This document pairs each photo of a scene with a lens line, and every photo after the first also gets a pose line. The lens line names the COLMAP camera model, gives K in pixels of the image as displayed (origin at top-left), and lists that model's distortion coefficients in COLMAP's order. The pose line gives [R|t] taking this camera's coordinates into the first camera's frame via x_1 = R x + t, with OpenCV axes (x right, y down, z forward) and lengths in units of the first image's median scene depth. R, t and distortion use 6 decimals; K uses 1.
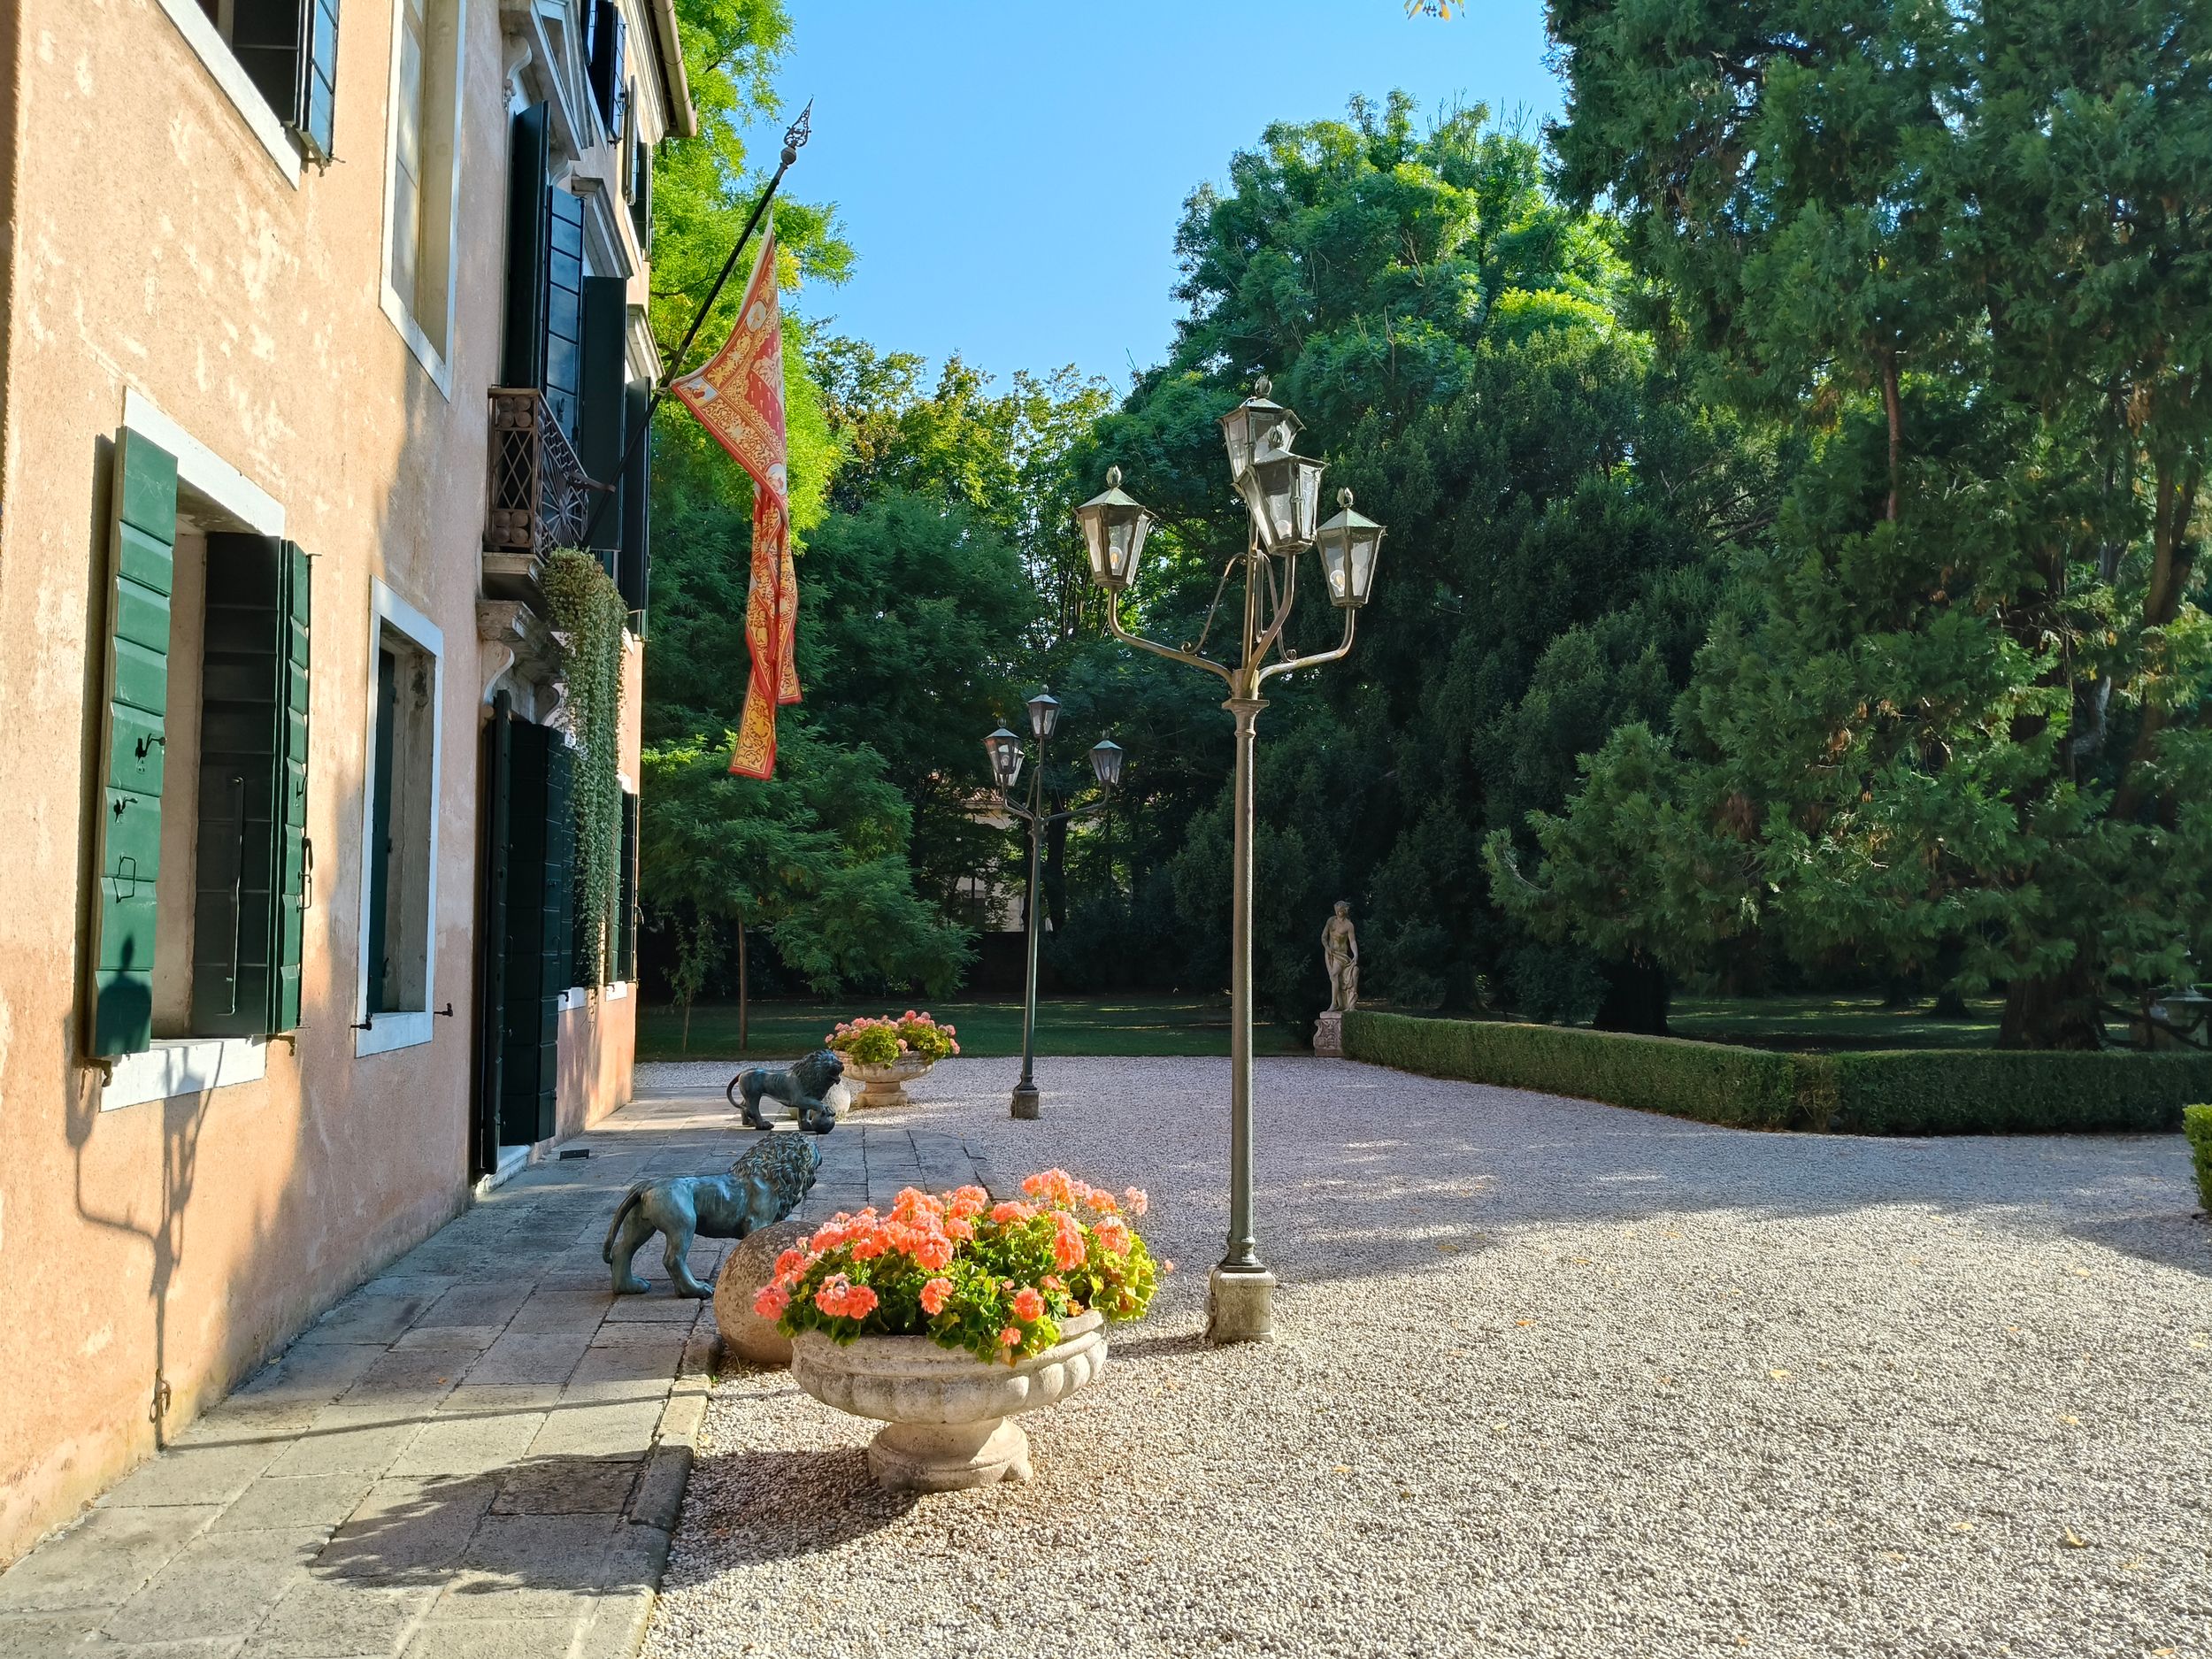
lens RADIAL K [[1681.4, 0, 1098.1], [0, 1681.4, 819.2], [0, 0, 1]] dist [0.062971, -0.147739]
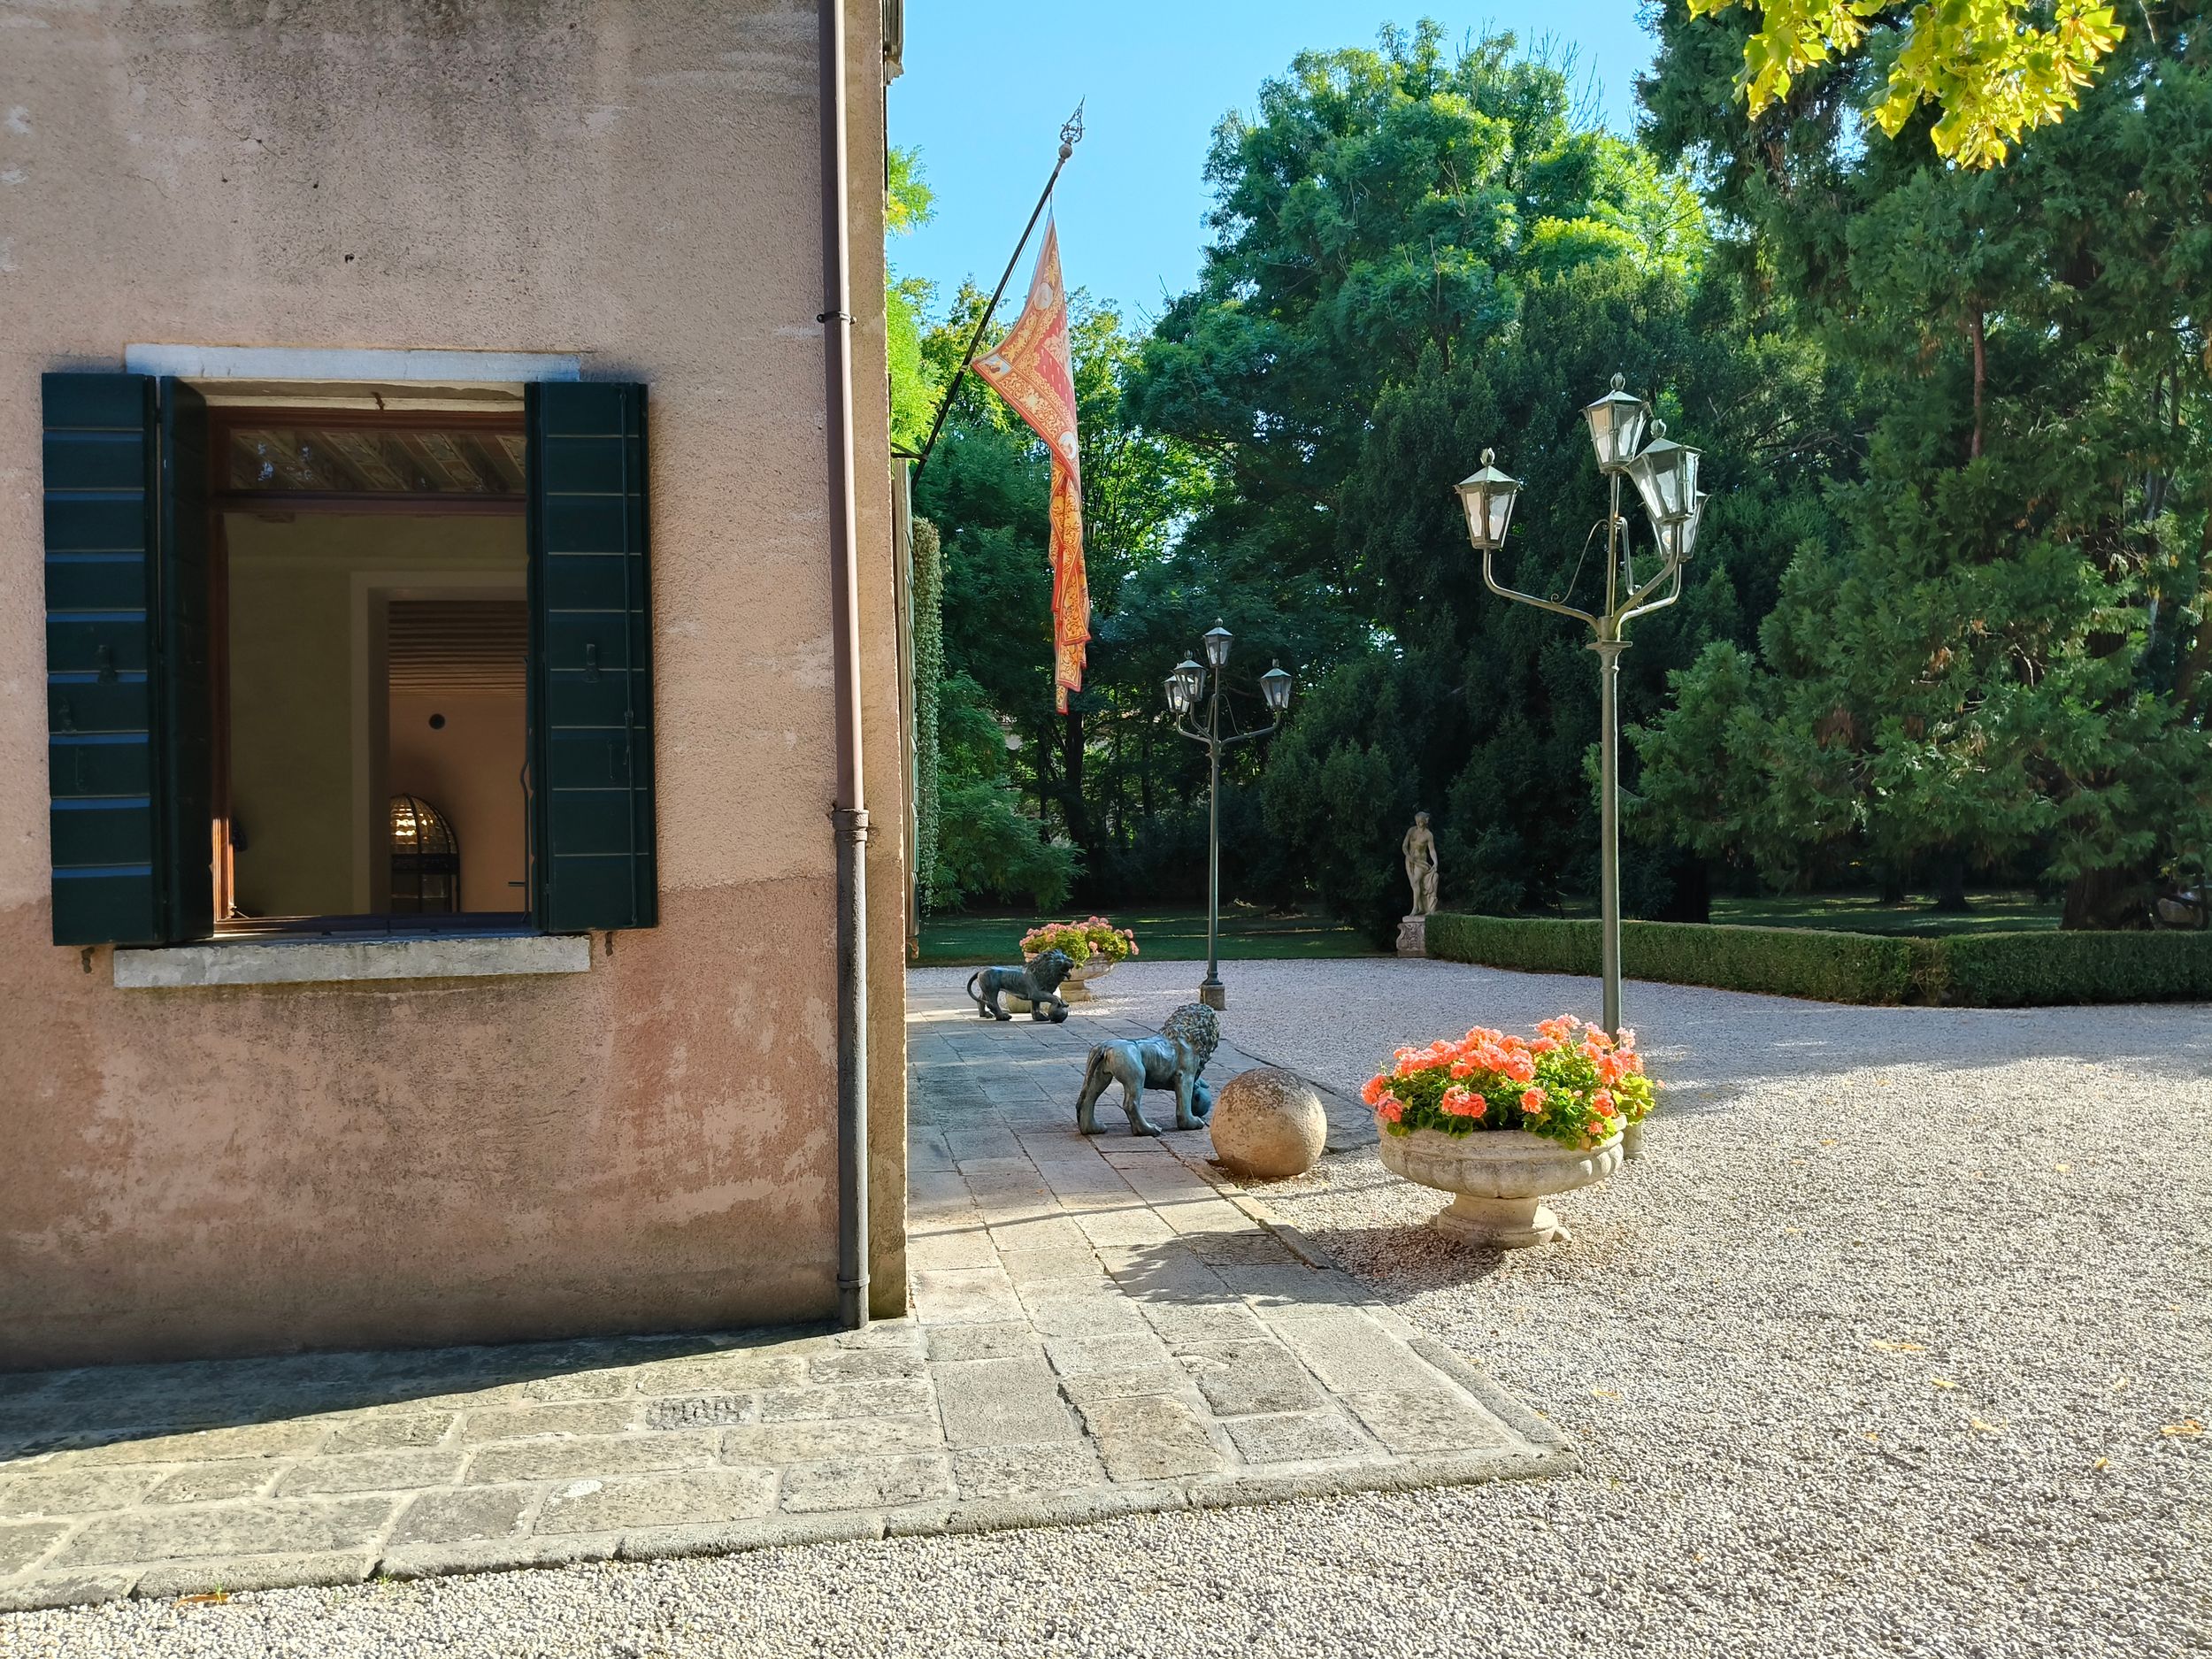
lens RADIAL K [[1668.5, 0, 1106.0], [0, 1668.5, 829.5], [0, 0, 1]] dist [0.018360, -0.072466]
pose [[0.999702, -0.017988, 0.016477, -0.096406], [0.017049, 0.998316, 0.055453, -0.002965], [-0.017447, -0.055156, 0.998325, -0.066743]]
